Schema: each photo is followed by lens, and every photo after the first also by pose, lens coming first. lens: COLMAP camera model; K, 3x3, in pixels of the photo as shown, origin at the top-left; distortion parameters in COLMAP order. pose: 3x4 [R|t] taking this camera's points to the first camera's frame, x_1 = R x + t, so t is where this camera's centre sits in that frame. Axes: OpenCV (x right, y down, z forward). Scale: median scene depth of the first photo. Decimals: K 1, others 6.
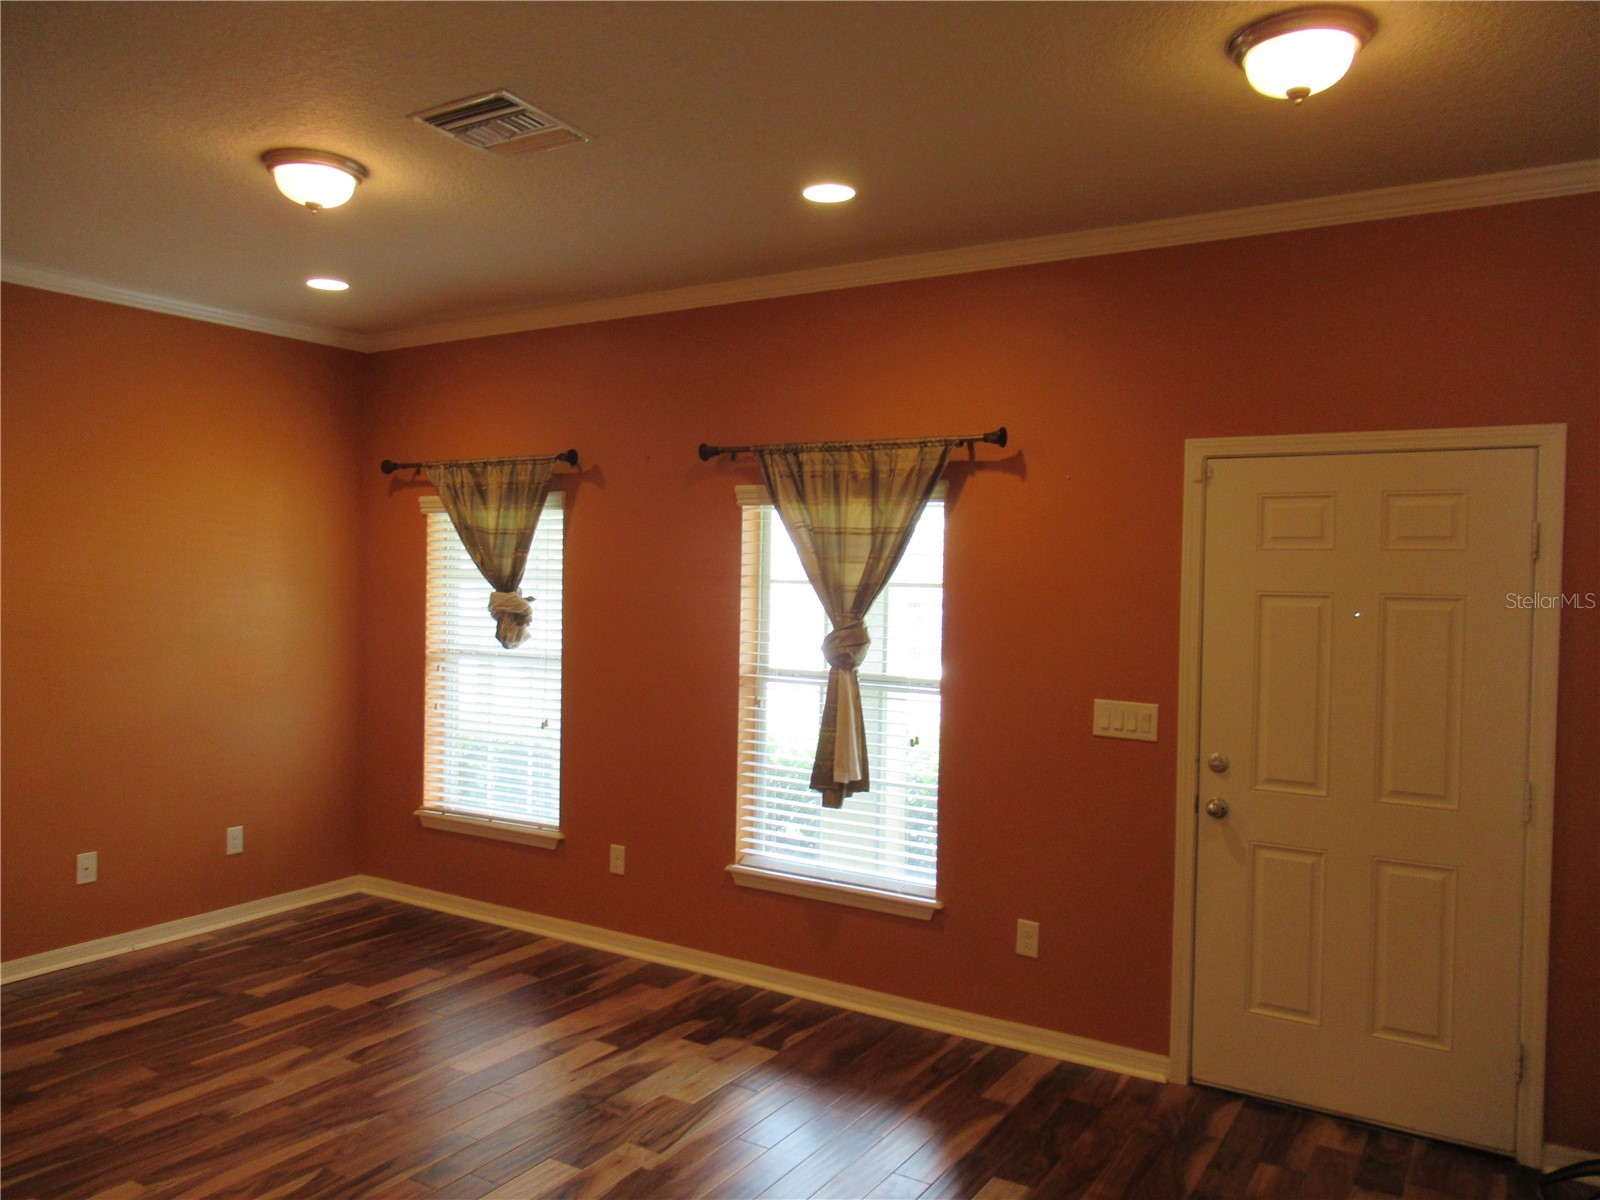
lens RADIAL K [[1195.7, 0, 796.5], [0, 1195.7, 592.5], [0, 0, 1]] dist [-0.005647, 0.000448]
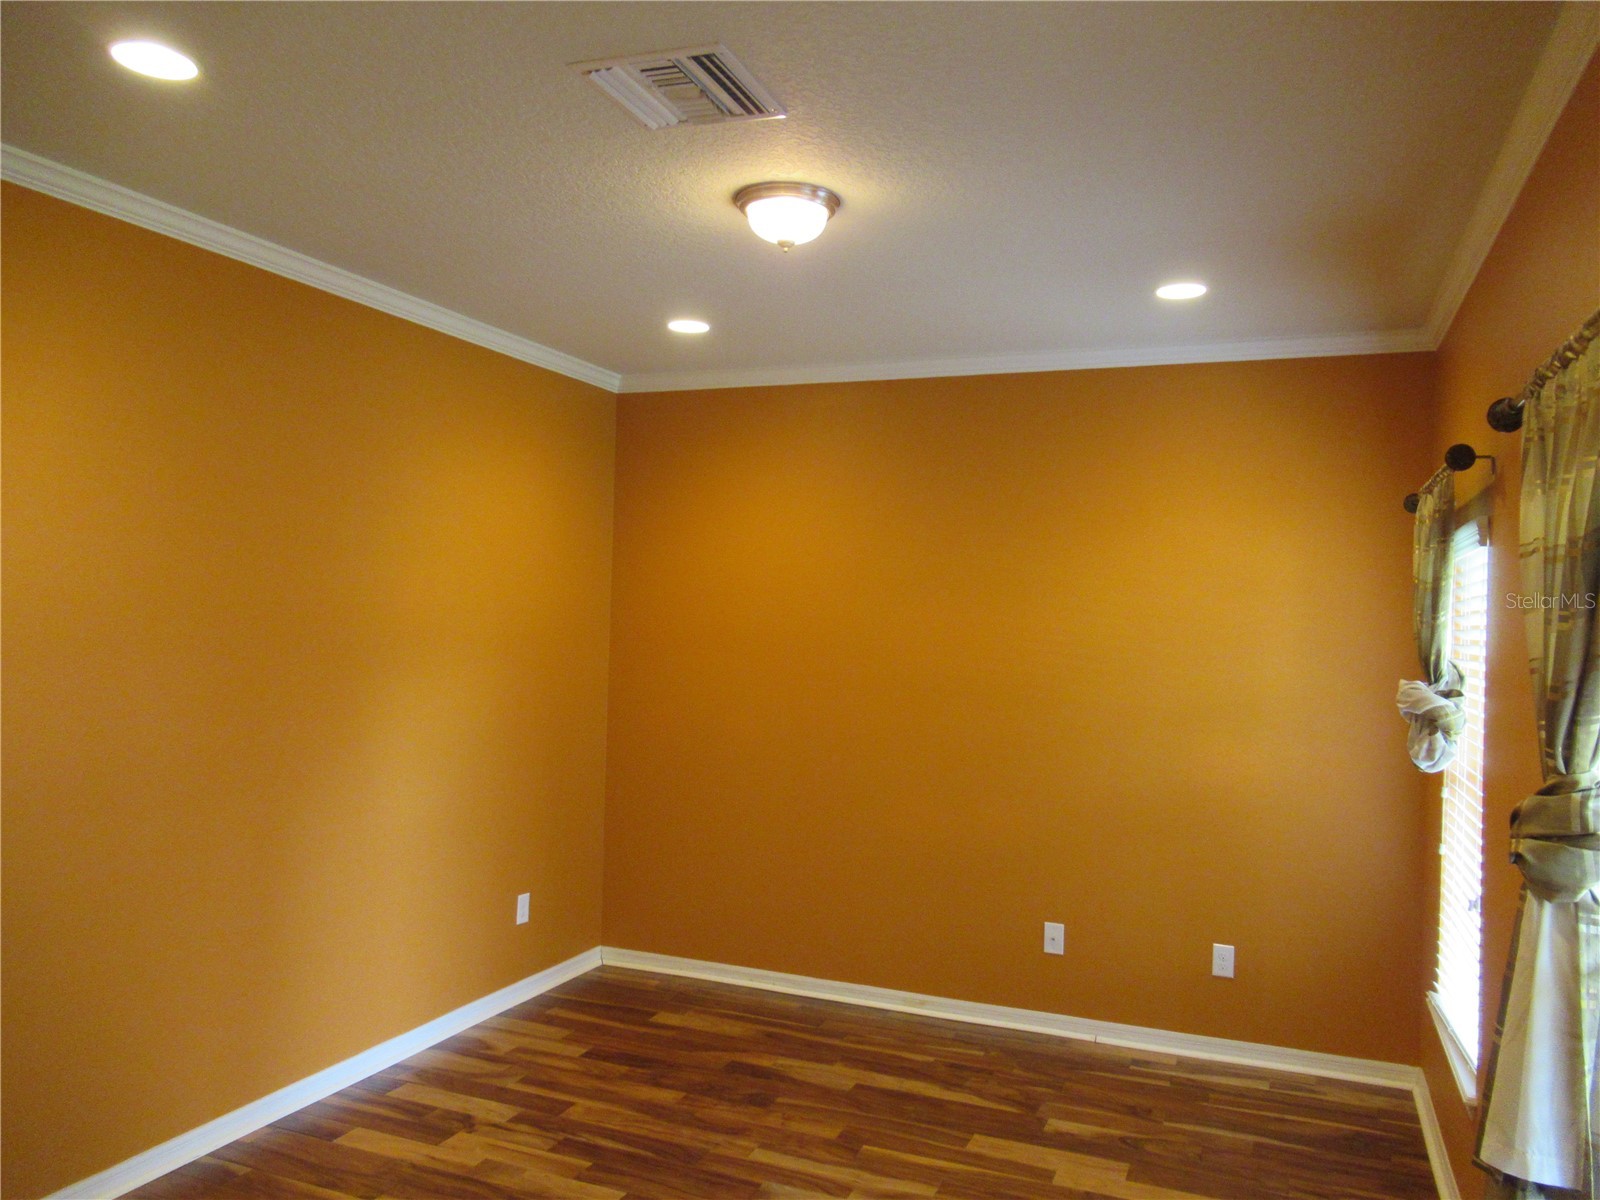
lens RADIAL K [[1195.7, 0, 800.3], [0, 1195.7, 612.7], [0, 0, 1]] dist [-0.005647, 0.000448]
pose [[0.187522, -0.010964, -0.982199, 0.361494], [-0.045883, 0.998748, -0.019909, -0.009914], [0.981188, 0.048799, 0.186784, 0.629288]]
